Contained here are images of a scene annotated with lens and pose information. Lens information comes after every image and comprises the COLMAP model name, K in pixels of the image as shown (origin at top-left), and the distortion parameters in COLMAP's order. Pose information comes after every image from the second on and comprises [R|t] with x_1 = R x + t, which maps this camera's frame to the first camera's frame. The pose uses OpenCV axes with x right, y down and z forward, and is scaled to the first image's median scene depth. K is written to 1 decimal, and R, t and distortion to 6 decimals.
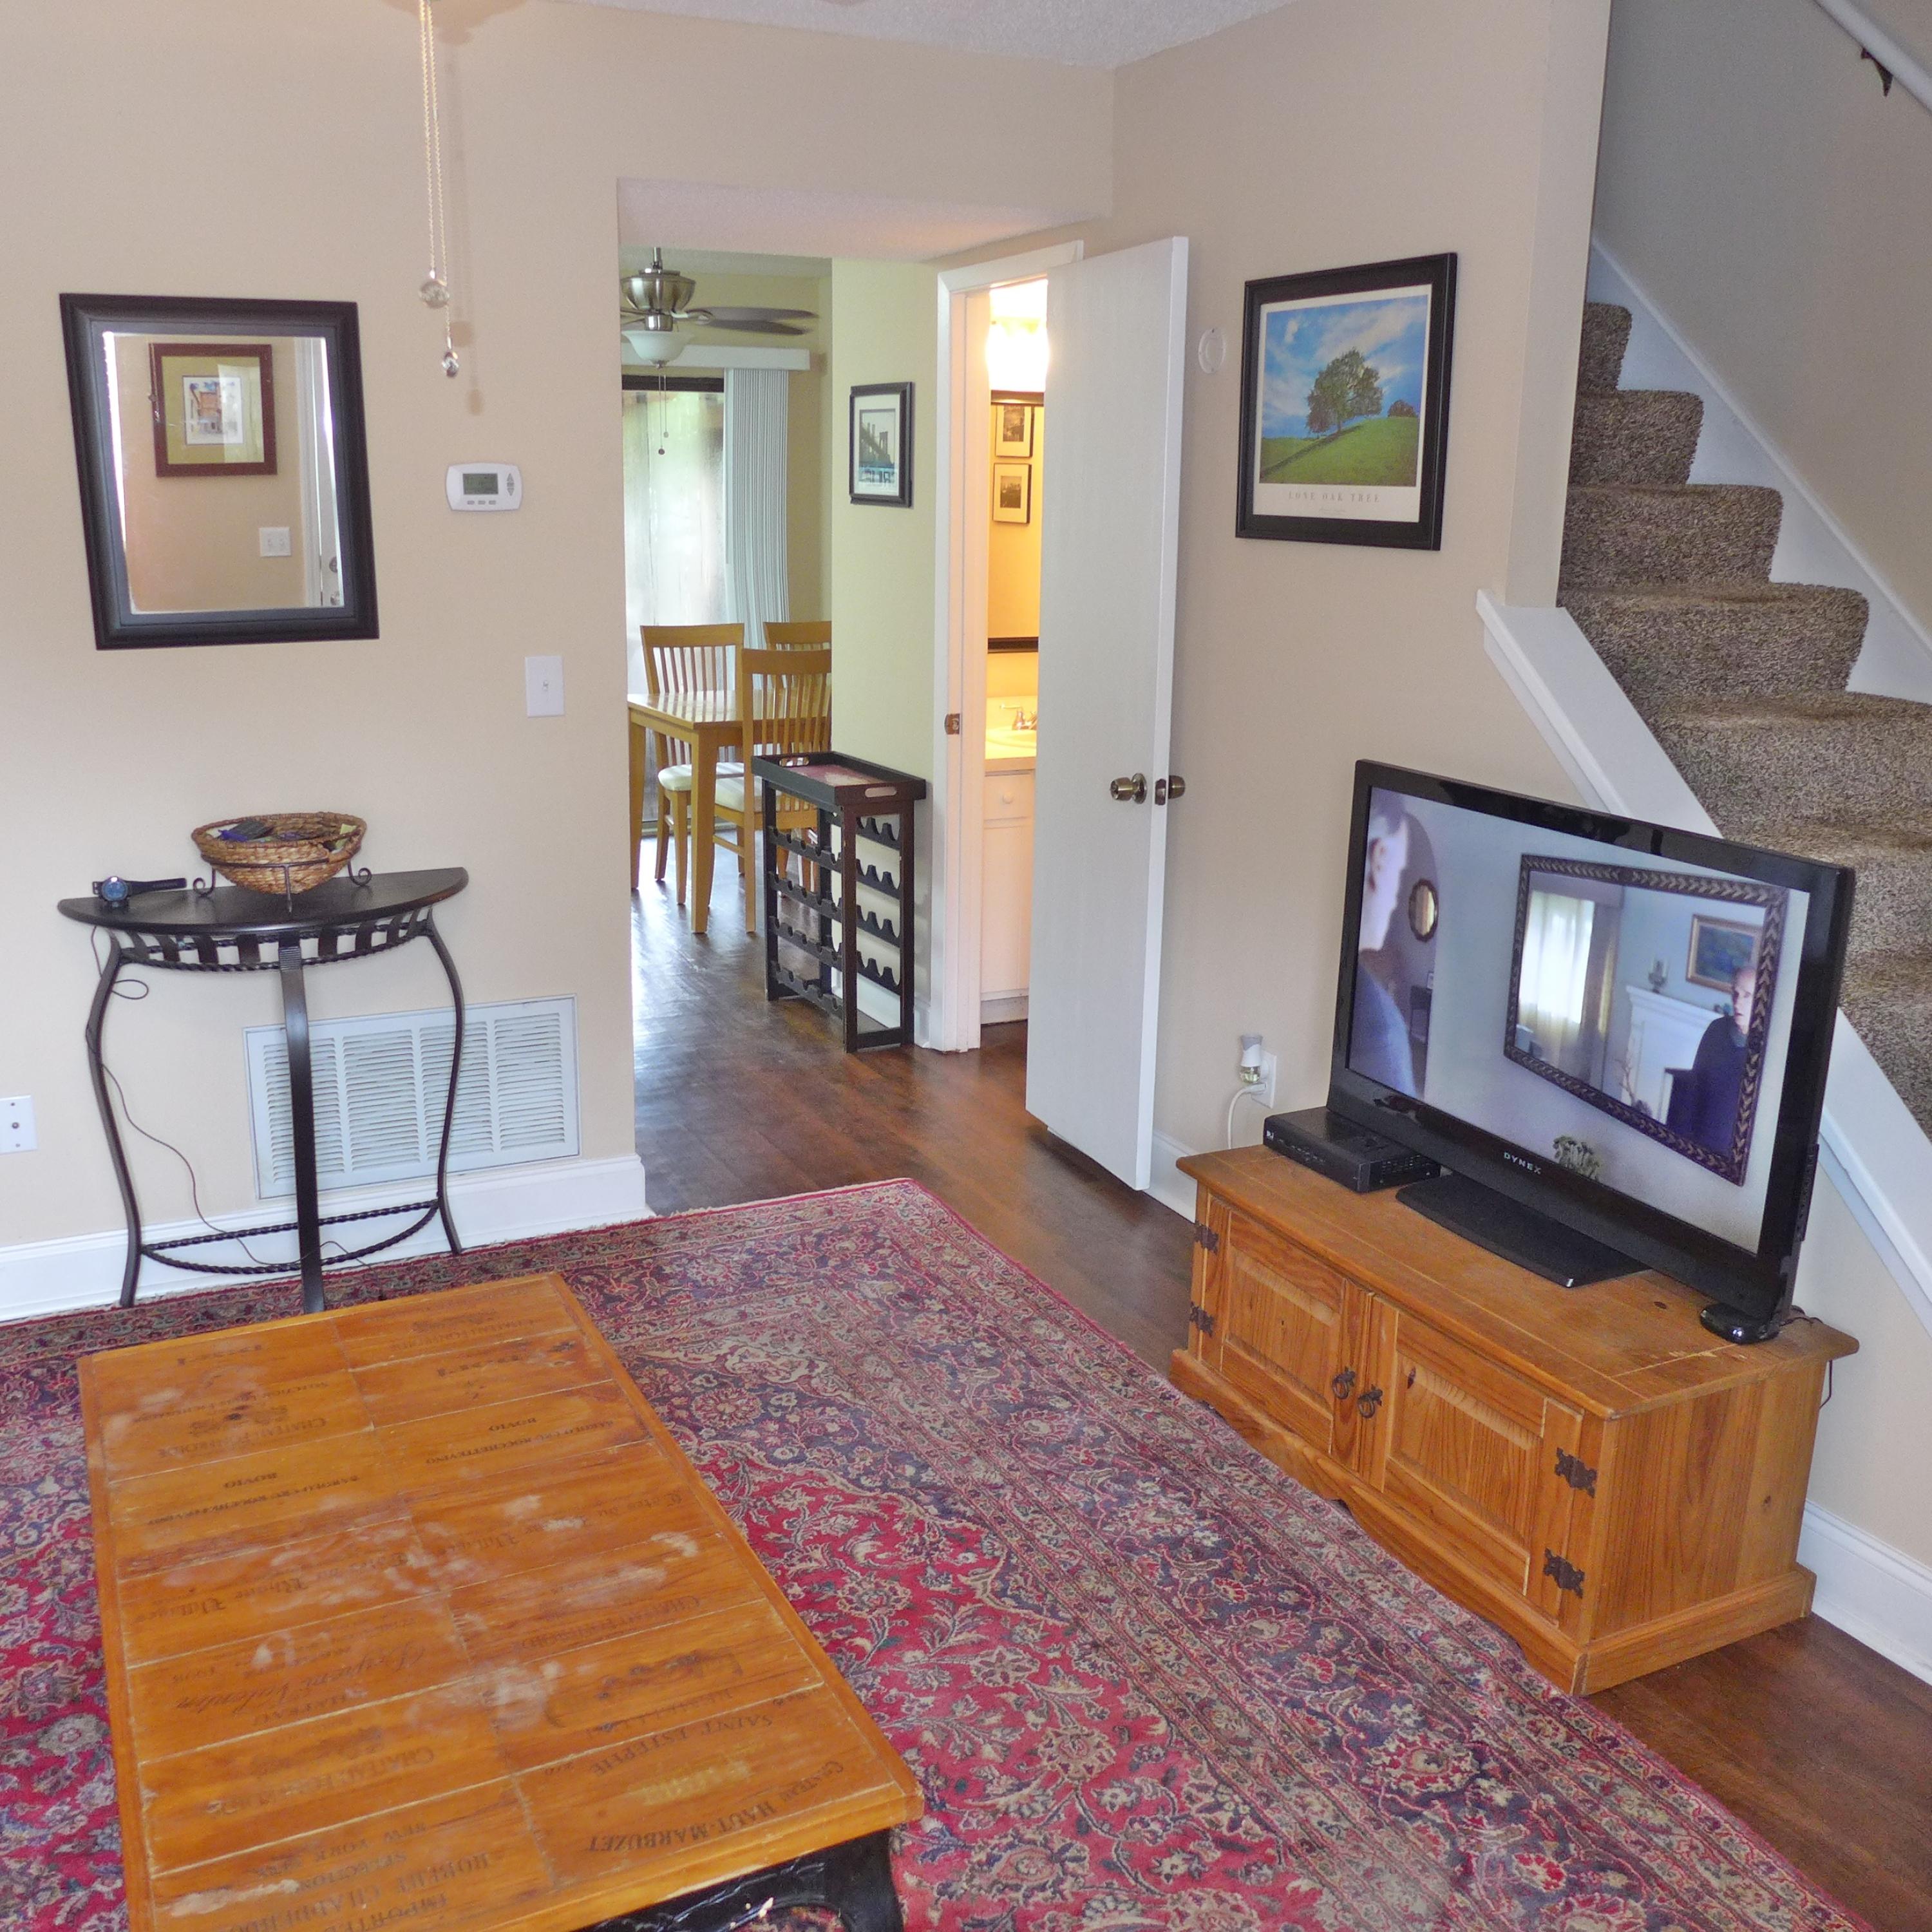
lens RADIAL K [[1853.6, 0, 961.4], [0, 1853.6, 964.1], [0, 0, 1]] dist [-0.039329, 0.000000]
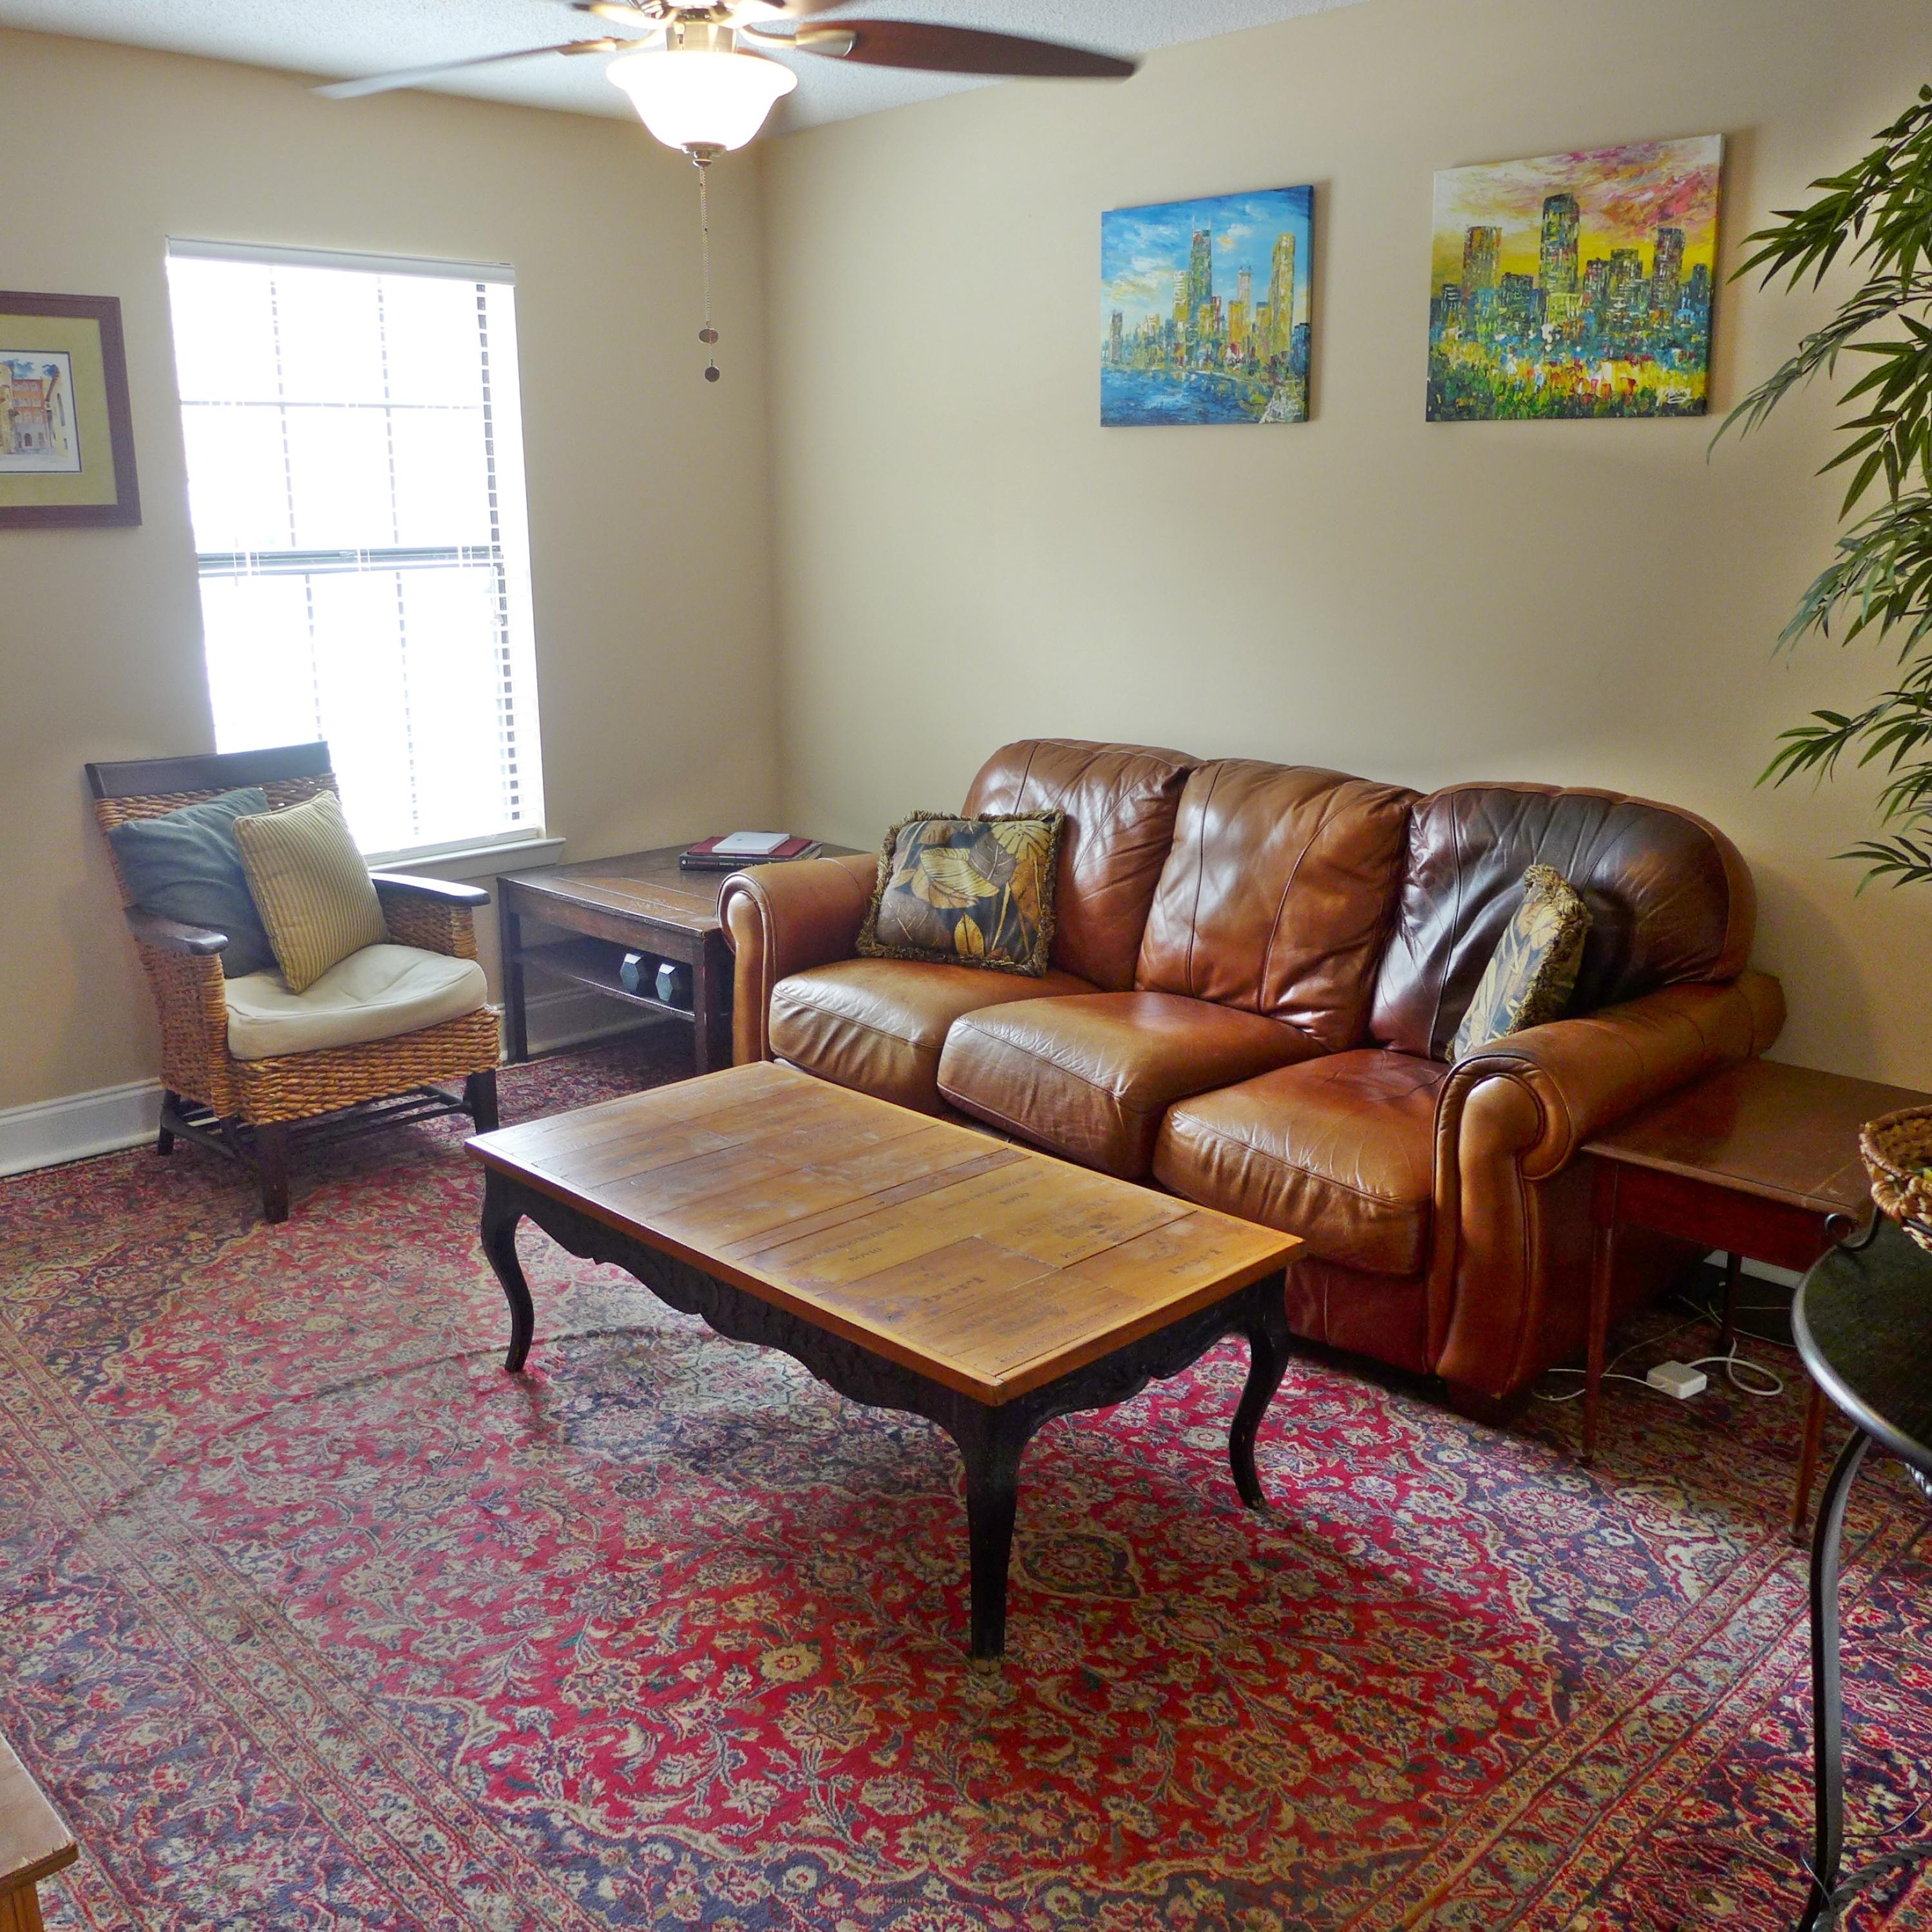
lens RADIAL K [[1853.6, 0, 960.1], [0, 1853.6, 964.8], [0, 0, 1]] dist [-0.039329, 0.000000]
pose [[-0.952102, 0.068558, -0.297995, 0.027343], [-0.083772, 0.878774, 0.469828, -0.375349], [0.294081, 0.472288, -0.830939, 1.548280]]
